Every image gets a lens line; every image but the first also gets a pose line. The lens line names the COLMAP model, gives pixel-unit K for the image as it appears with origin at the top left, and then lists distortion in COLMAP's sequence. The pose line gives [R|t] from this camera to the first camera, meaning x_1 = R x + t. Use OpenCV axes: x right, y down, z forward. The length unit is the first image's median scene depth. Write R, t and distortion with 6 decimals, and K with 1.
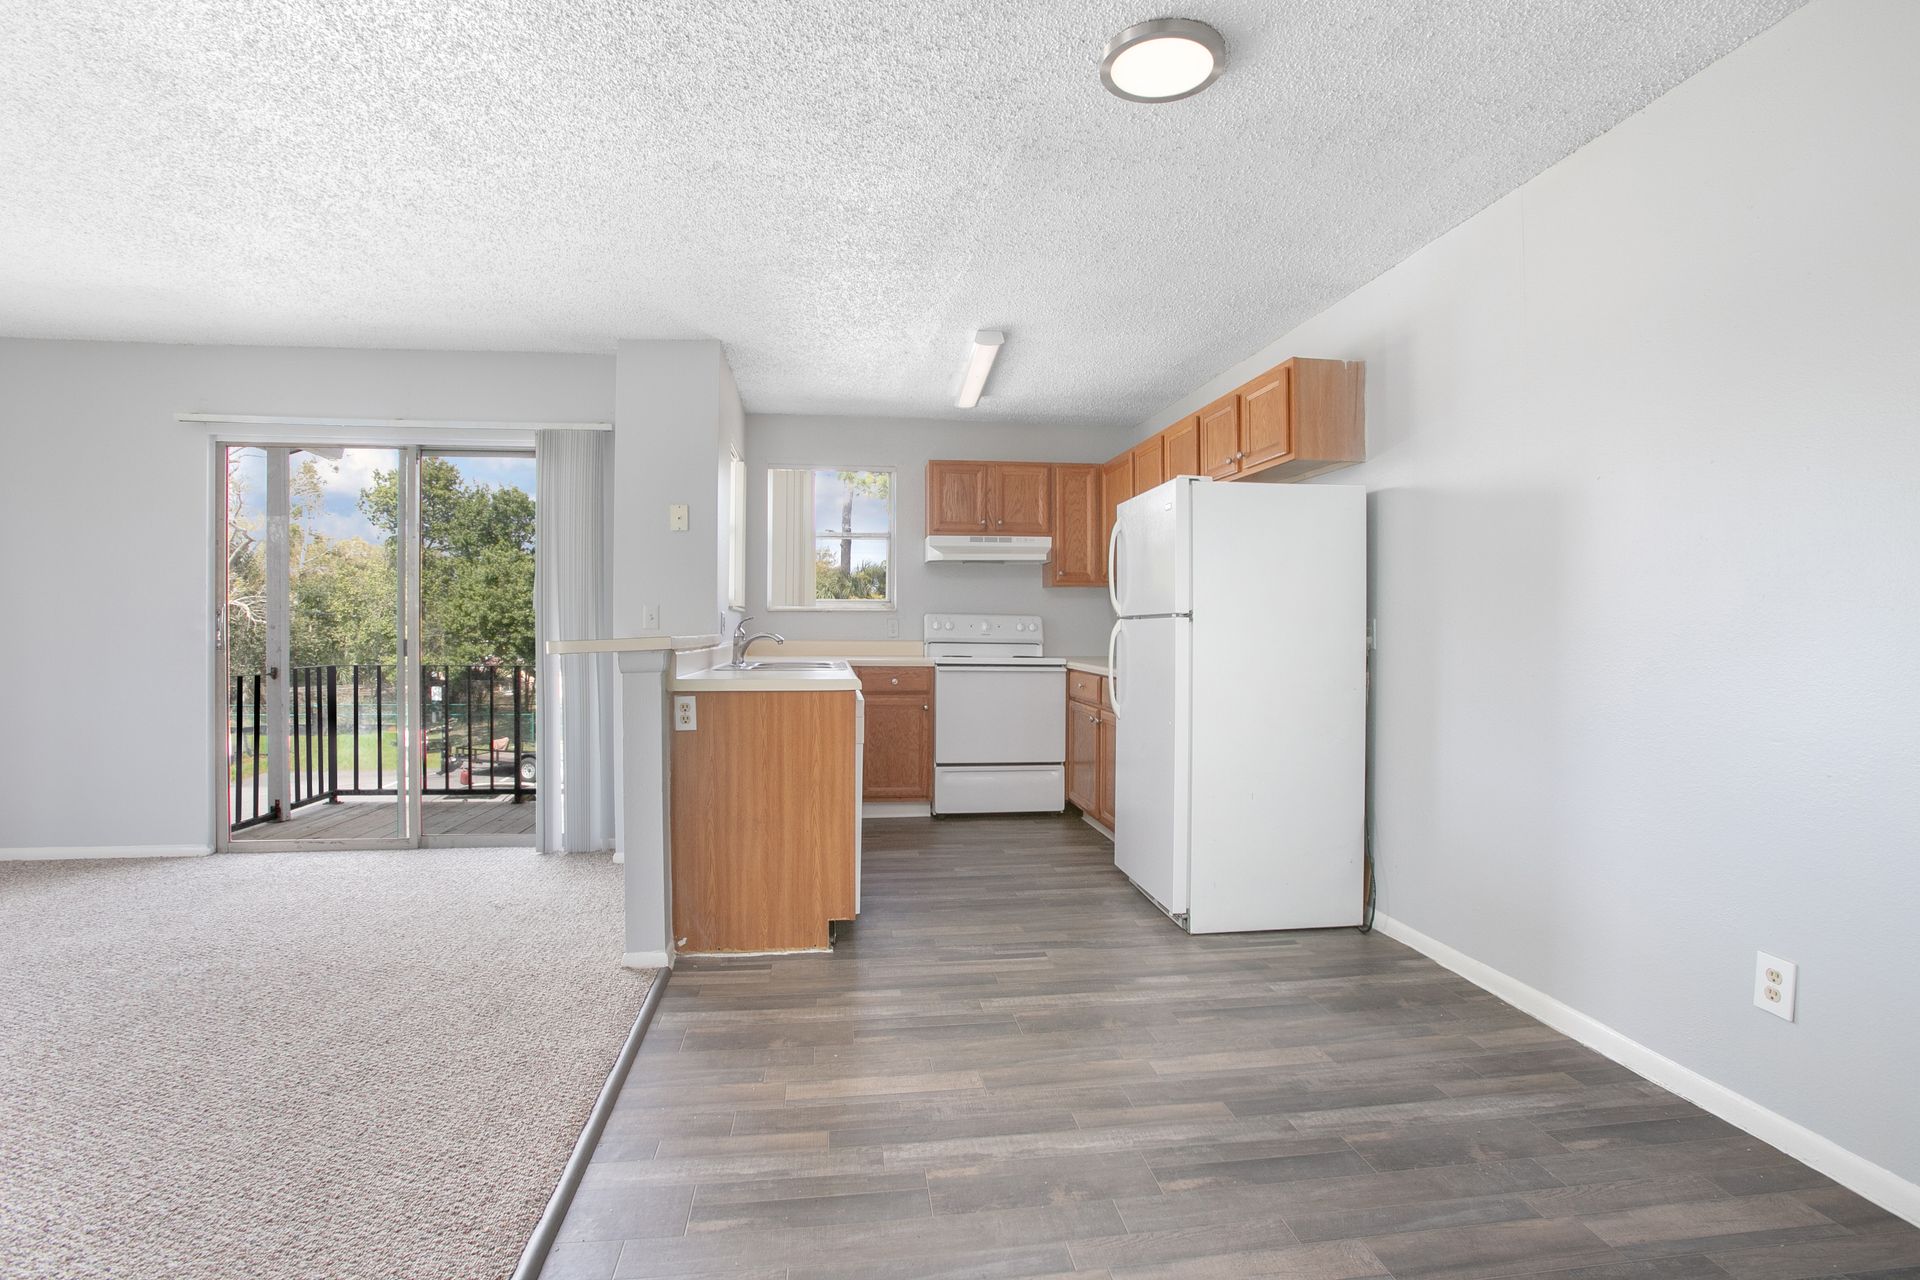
lens RADIAL K [[914.4, 0, 953.4], [0, 914.4, 630.8], [0, 0, 1]] dist [-0.084474, 0.040172]
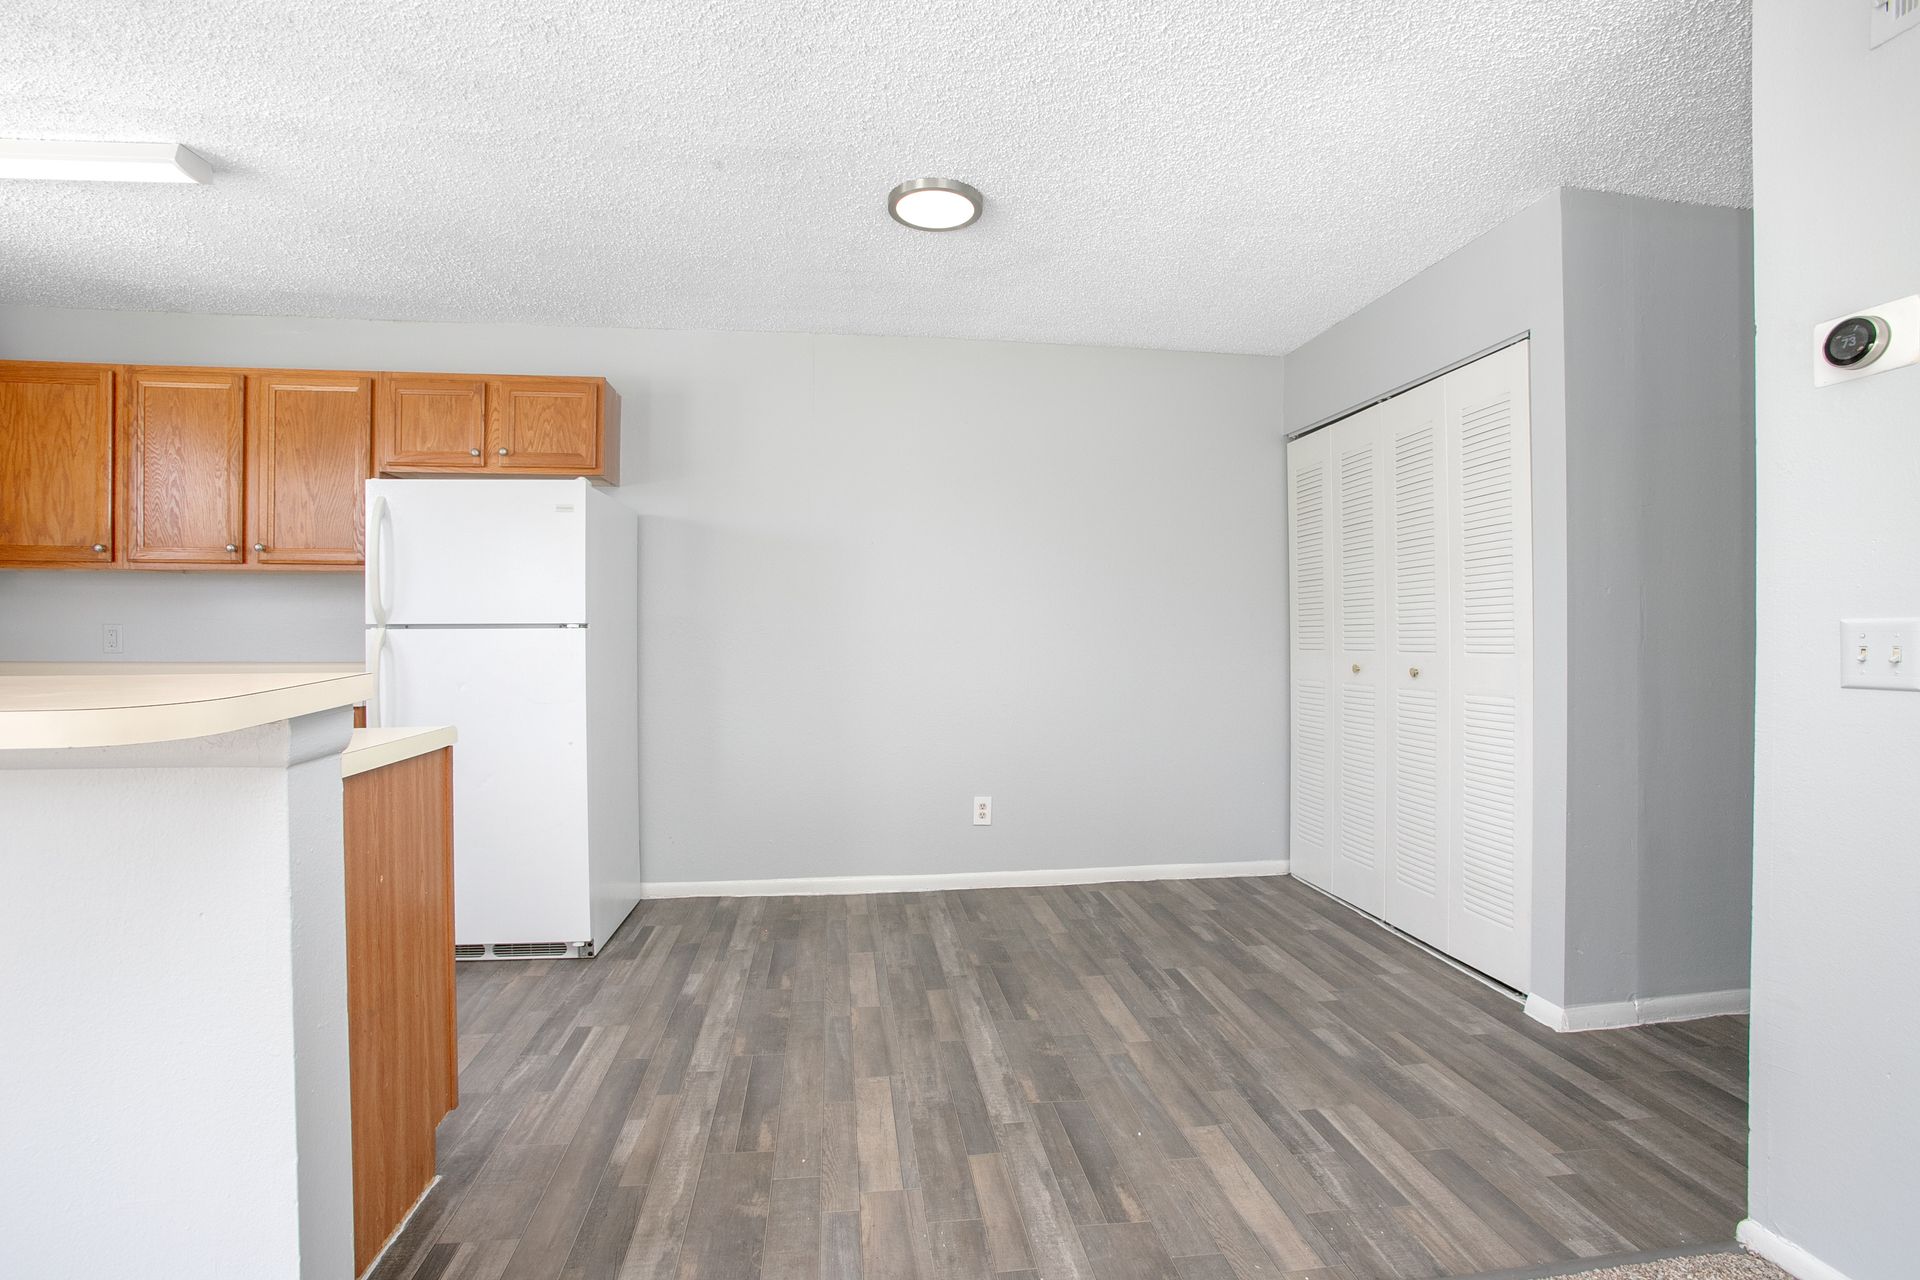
lens RADIAL K [[914.4, 0, 953.4], [0, 914.4, 630.8], [0, 0, 1]] dist [-0.084474, 0.040172]
pose [[-0.001354, -0.007536, 0.999971, -0.616607], [0.001421, 0.999971, 0.007538, -0.015579], [-0.999998, 0.001431, -0.001343, 0.557359]]
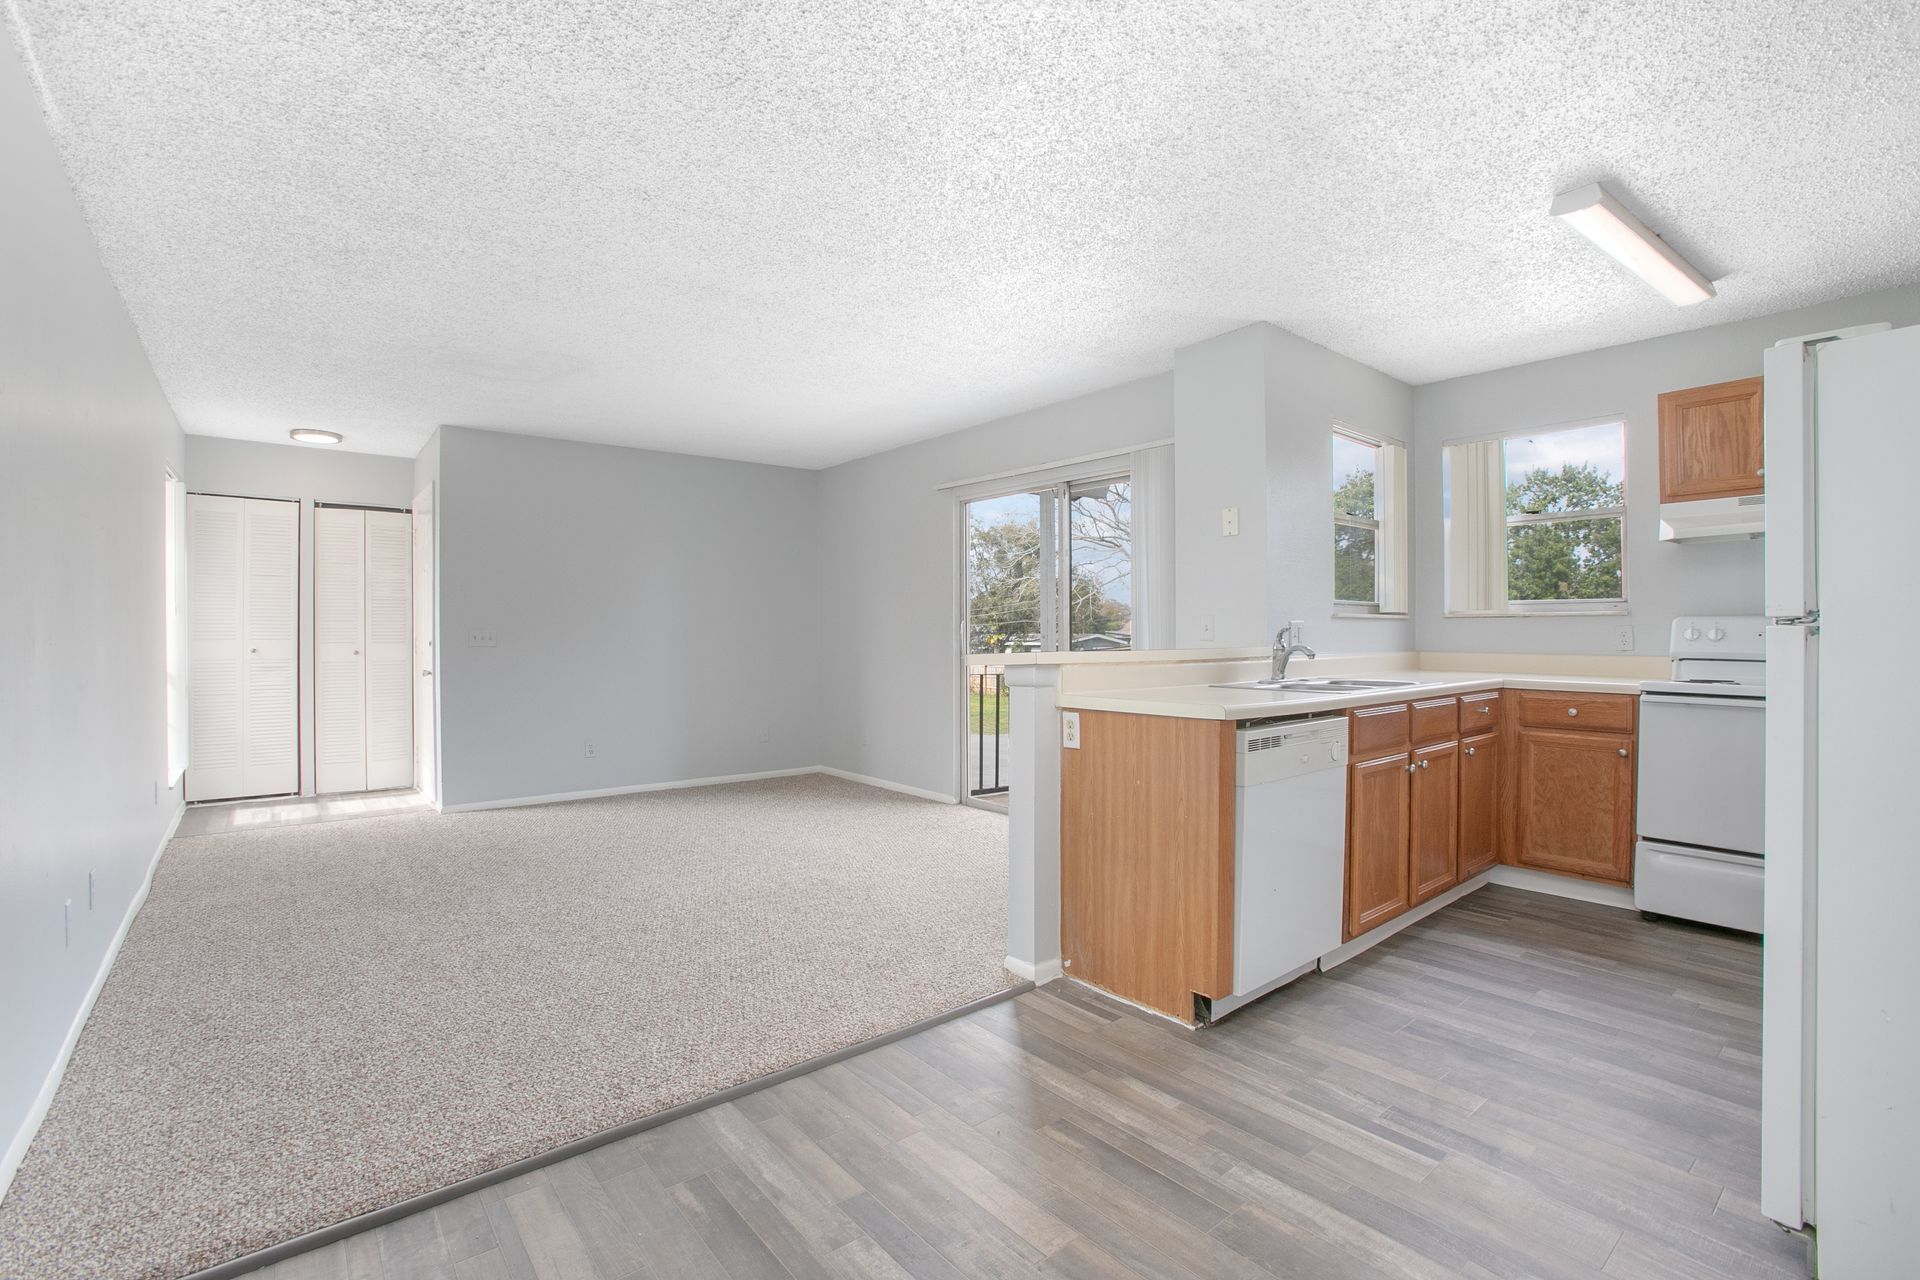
lens RADIAL K [[874.4, 0, 955.3], [0, 874.4, 634.0], [0, 0, 1]] dist [-0.079767, 0.033242]
pose [[0.523460, -0.002168, -0.852047, 0.365055], [0.001906, 0.999997, -0.001374, -0.009368], [0.852048, -0.000905, 0.523463, 0.337892]]
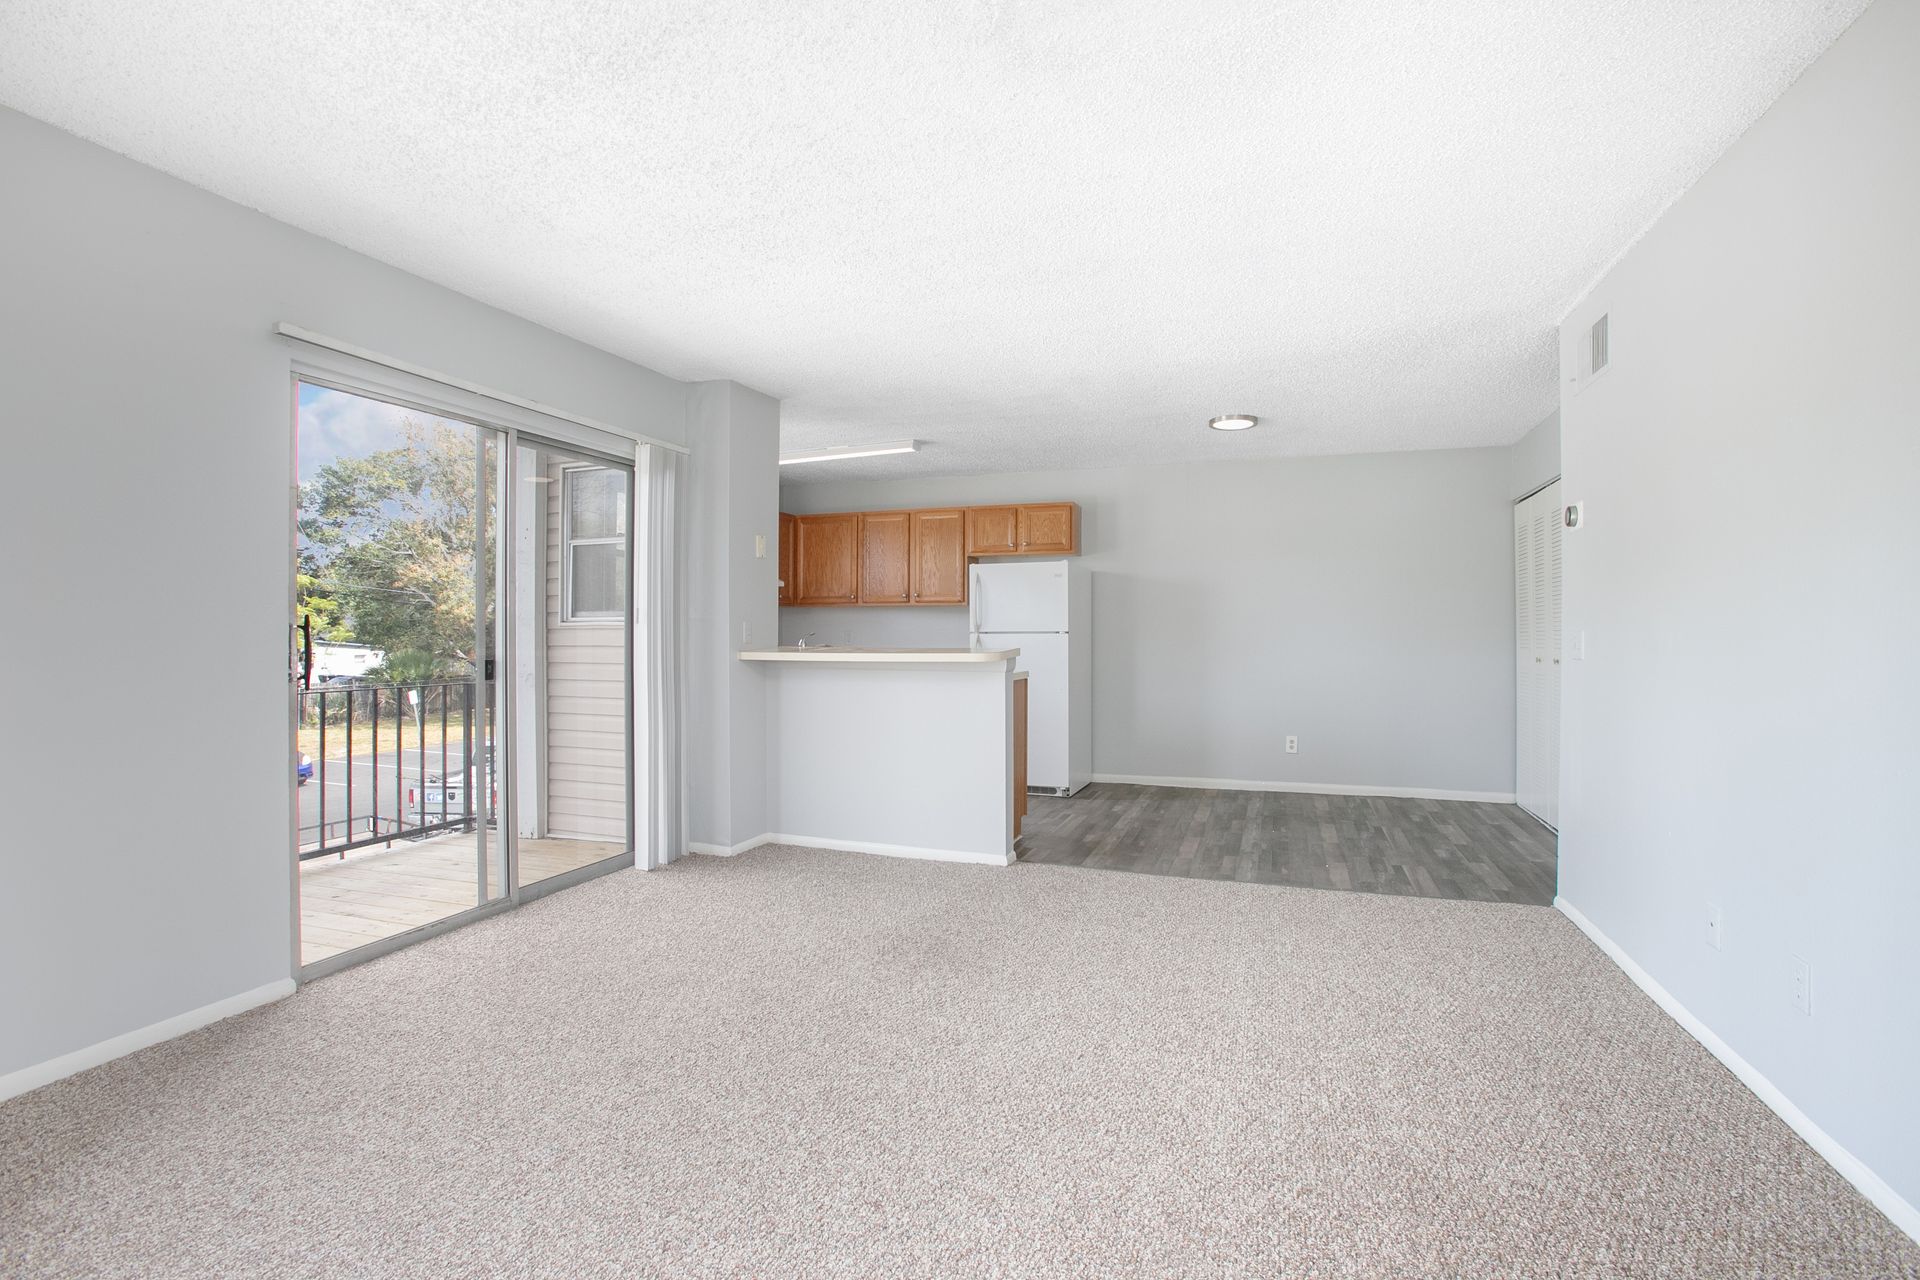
lens RADIAL K [[914.4, 0, 953.4], [0, 914.4, 630.8], [0, 0, 1]] dist [-0.084474, 0.040172]
pose [[0.460036, 0.000053, 0.887900, -1.428825], [0.002435, 0.999996, -0.001321, -0.015648], [-0.887897, 0.002770, 0.460034, 0.289325]]
